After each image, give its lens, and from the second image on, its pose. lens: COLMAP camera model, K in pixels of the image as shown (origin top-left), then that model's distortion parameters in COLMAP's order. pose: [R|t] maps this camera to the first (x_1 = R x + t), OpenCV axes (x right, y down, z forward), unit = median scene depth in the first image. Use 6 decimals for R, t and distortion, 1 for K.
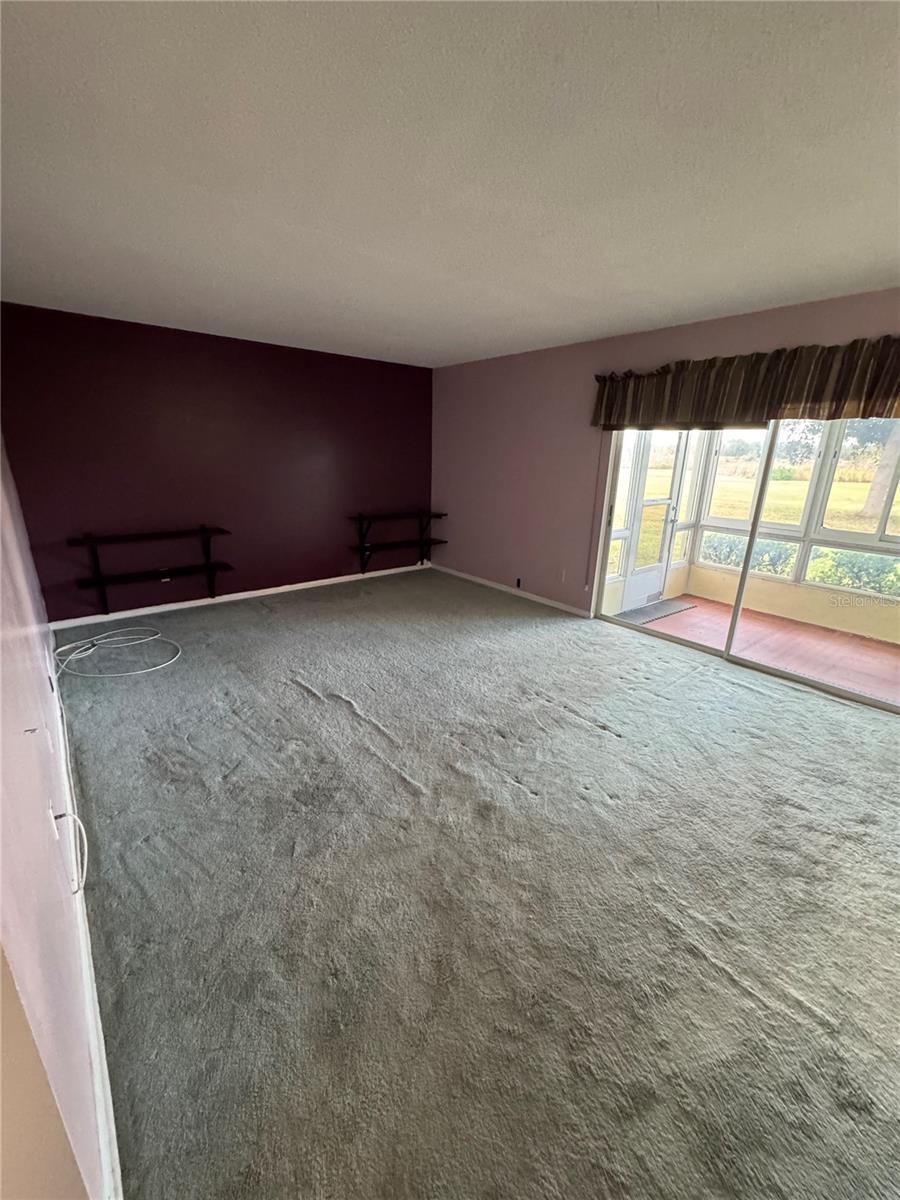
lens RADIAL K [[478.7, 0, 452.3], [0, 478.7, 602.4], [0, 0, 1]] dist [-0.003008, 0.000428]
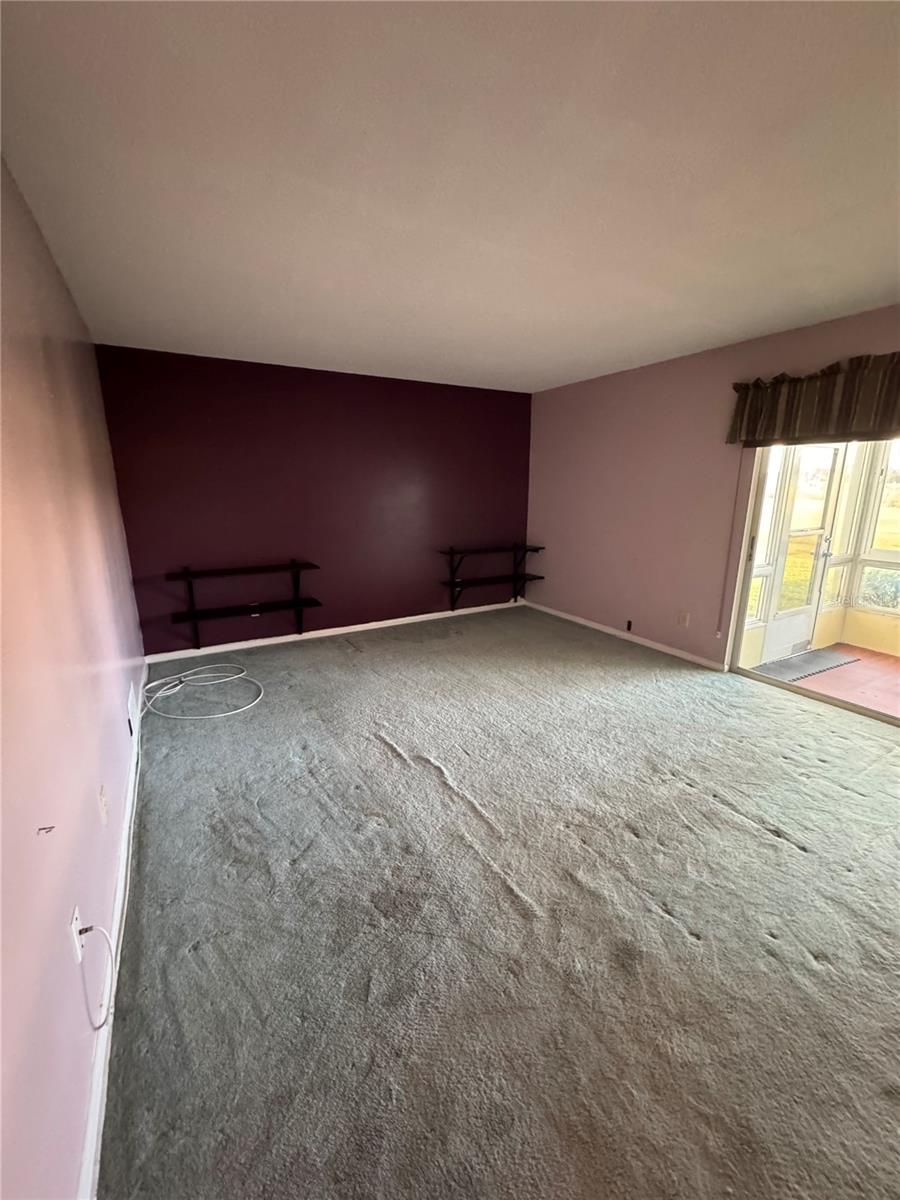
lens RADIAL K [[478.7, 0, 448.5], [0, 478.7, 599.6], [0, 0, 1]] dist [-0.003008, 0.000428]
pose [[0.983965, 0.016271, -0.177619, -0.056701], [-0.029303, 0.997046, -0.070991, -0.030086], [0.175939, 0.075058, 0.981535, 0.158951]]
